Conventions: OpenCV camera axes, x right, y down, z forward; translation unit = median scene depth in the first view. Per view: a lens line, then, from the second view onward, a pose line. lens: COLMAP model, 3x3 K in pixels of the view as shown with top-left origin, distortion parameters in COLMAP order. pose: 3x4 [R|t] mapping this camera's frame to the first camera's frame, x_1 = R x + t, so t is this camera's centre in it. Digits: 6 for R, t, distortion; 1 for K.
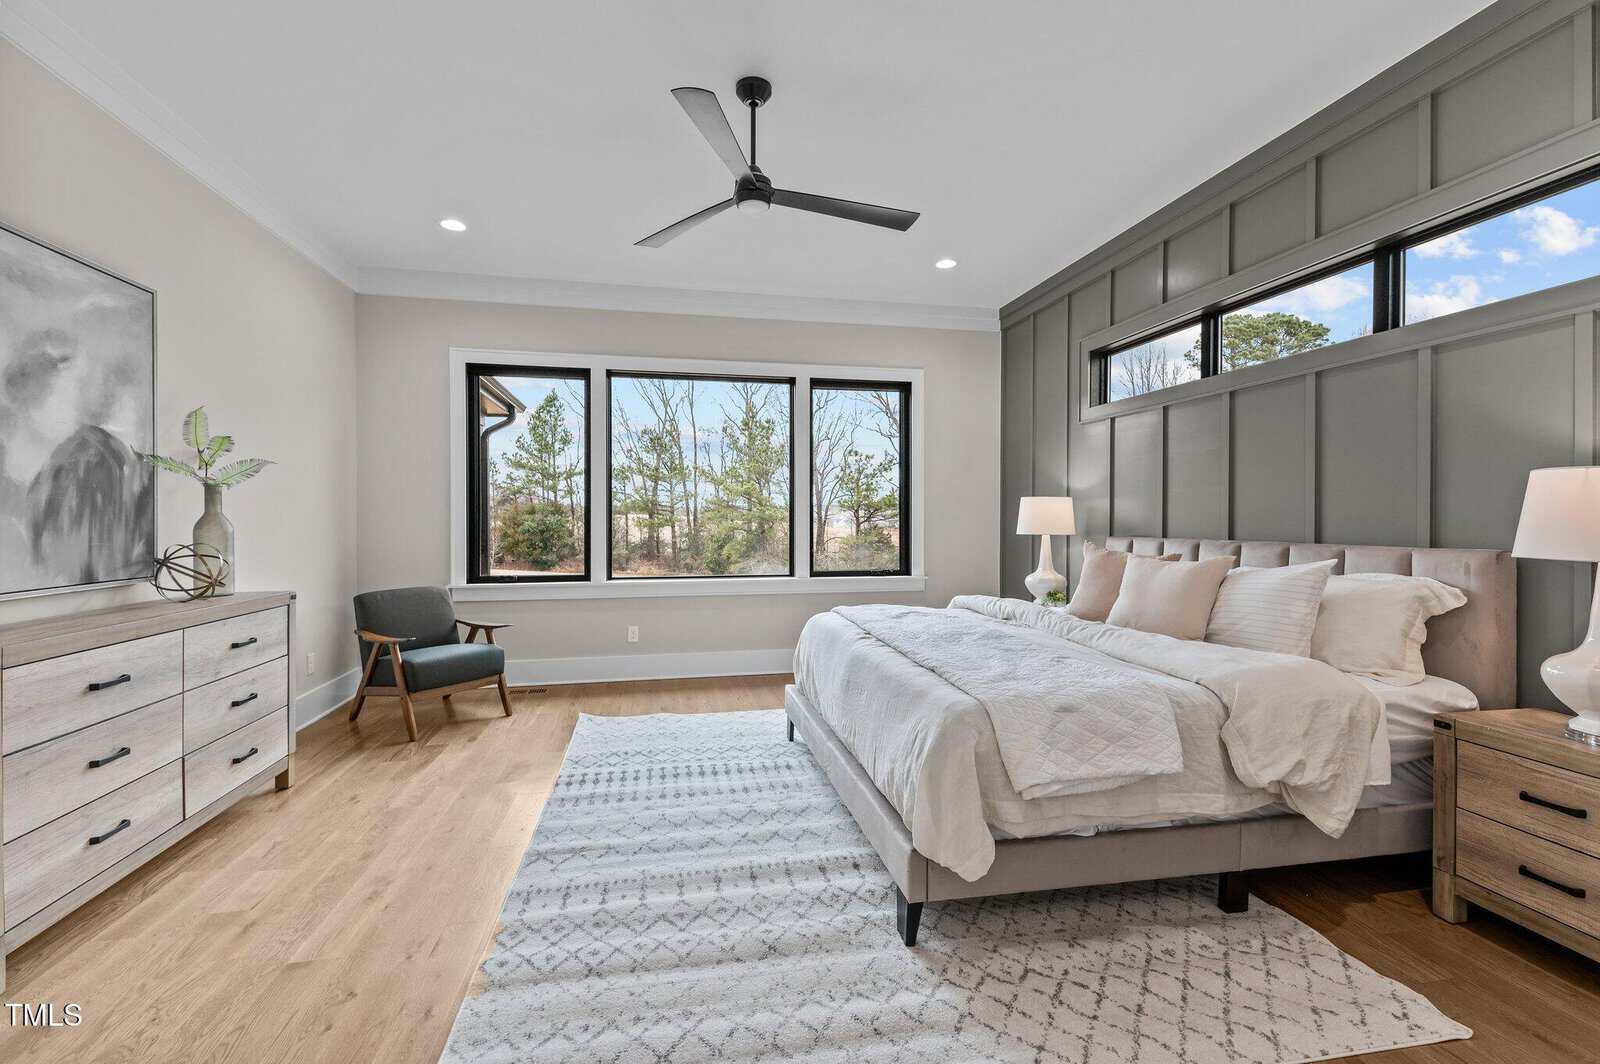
lens RADIAL K [[697.3, 0, 790.9], [0, 697.3, 523.8], [0, 0, 1]] dist [0.022119, -0.006502]
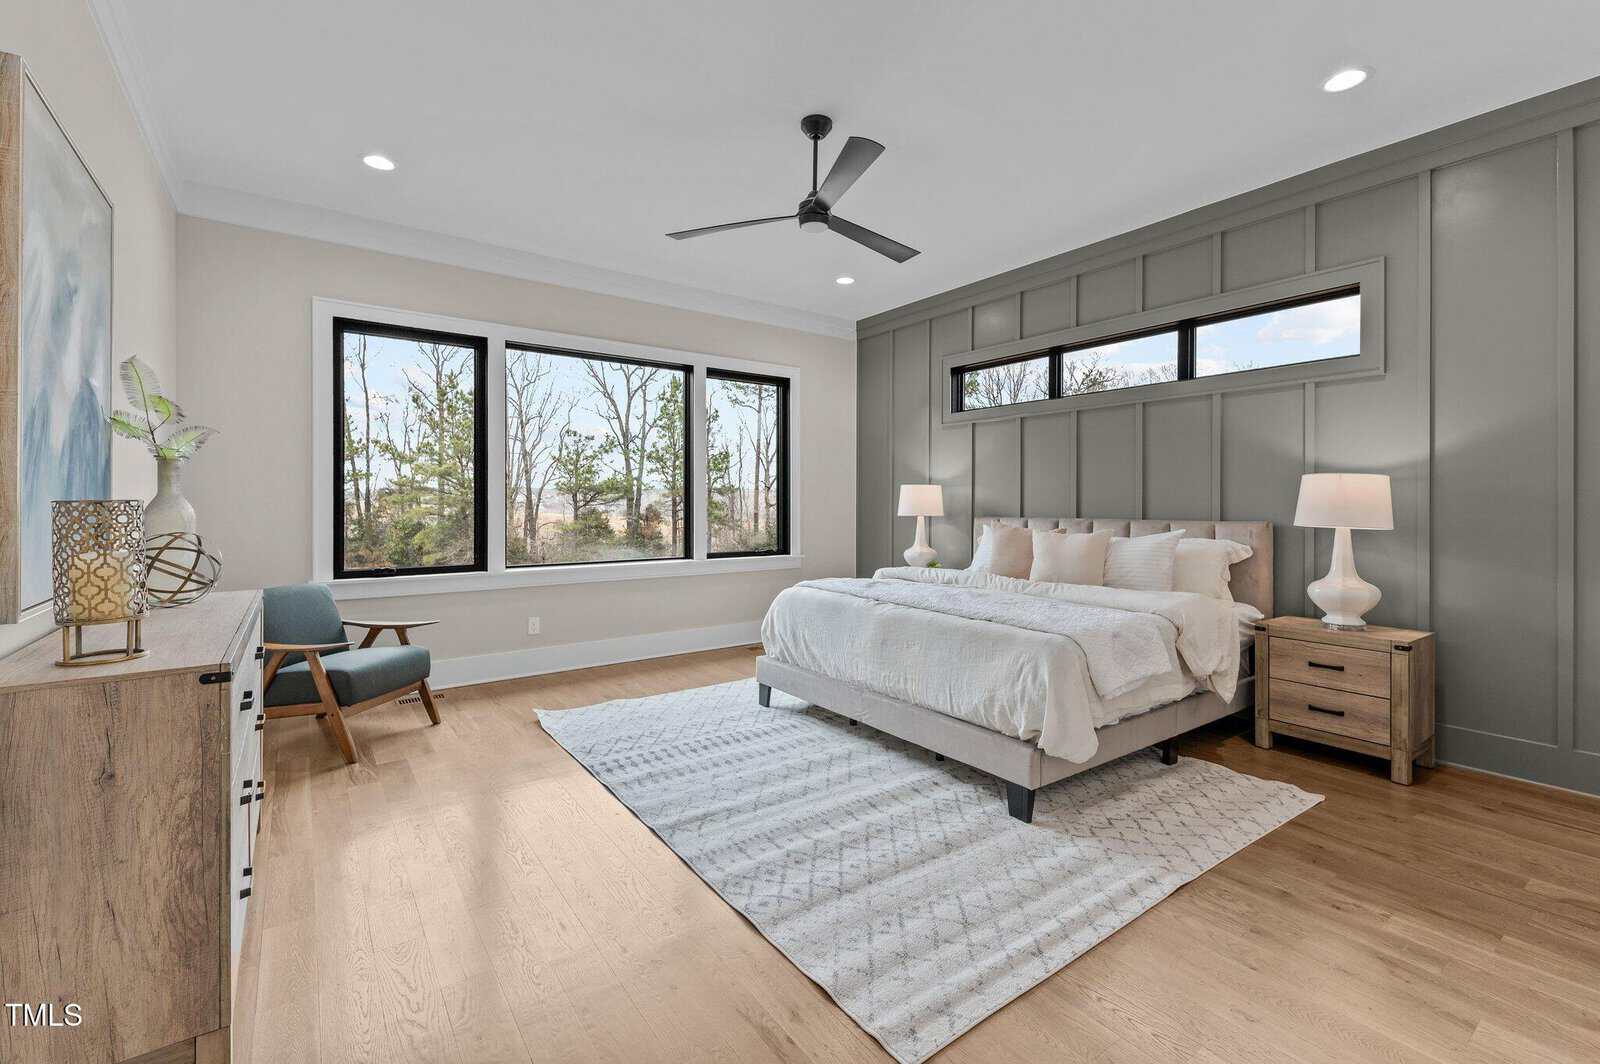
lens RADIAL K [[697.3, 0, 819.0], [0, 697.3, 504.7], [0, 0, 1]] dist [0.022119, -0.006502]
pose [[0.902437, 0.000433, 0.430821, -0.486186], [0.001619, 0.999989, -0.004396, 0.001185], [-0.430818, 0.004664, 0.902427, -0.020861]]
